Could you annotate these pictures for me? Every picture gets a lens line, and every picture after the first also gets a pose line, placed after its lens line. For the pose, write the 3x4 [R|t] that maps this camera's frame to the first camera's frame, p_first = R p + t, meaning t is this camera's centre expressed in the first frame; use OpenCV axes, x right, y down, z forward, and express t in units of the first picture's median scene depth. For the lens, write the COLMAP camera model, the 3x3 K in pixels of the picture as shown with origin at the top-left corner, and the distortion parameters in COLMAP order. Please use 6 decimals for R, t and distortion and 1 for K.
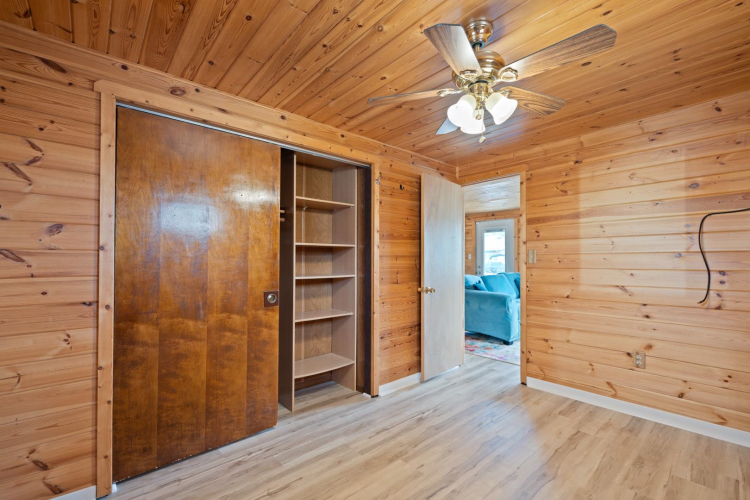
lens RADIAL K [[329.1, 0, 375.0], [0, 329.1, 253.3], [0, 0, 1]] dist [-0.002611, -0.000023]
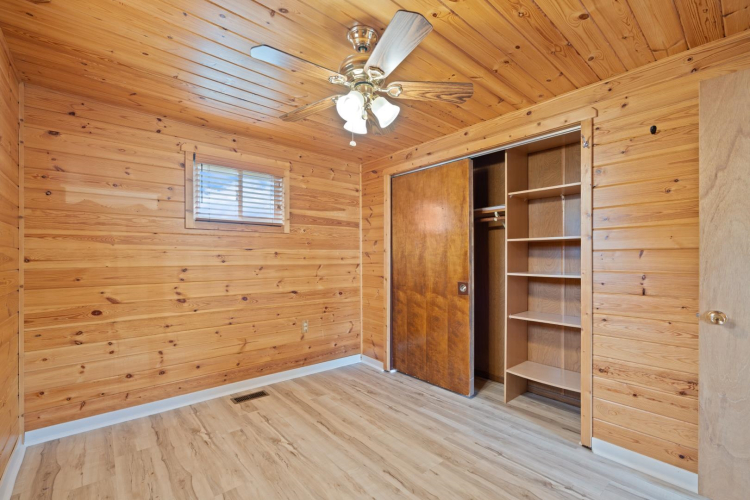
lens RADIAL K [[329.1, 0, 377.8], [0, 329.1, 255.0], [0, 0, 1]] dist [-0.002611, -0.000023]
pose [[-0.006832, -0.005562, -0.999961, 0.958796], [0.022866, 0.999722, -0.005717, 0.015871], [0.999715, -0.022904, -0.006703, 0.747976]]
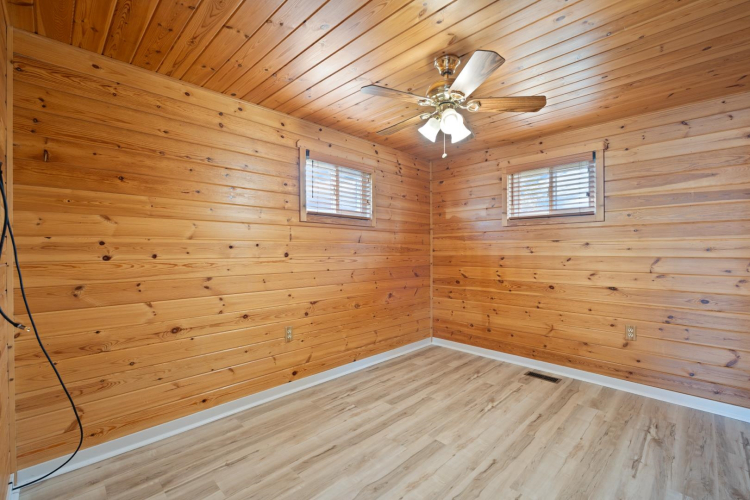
lens RADIAL K [[329.1, 0, 374.0], [0, 329.1, 249.9], [0, 0, 1]] dist [-0.002611, -0.000023]
pose [[-0.997781, 0.003980, -0.066469, 0.479589], [0.005667, 0.999666, -0.025217, 0.043496], [0.066346, -0.025538, -0.997470, 1.580337]]
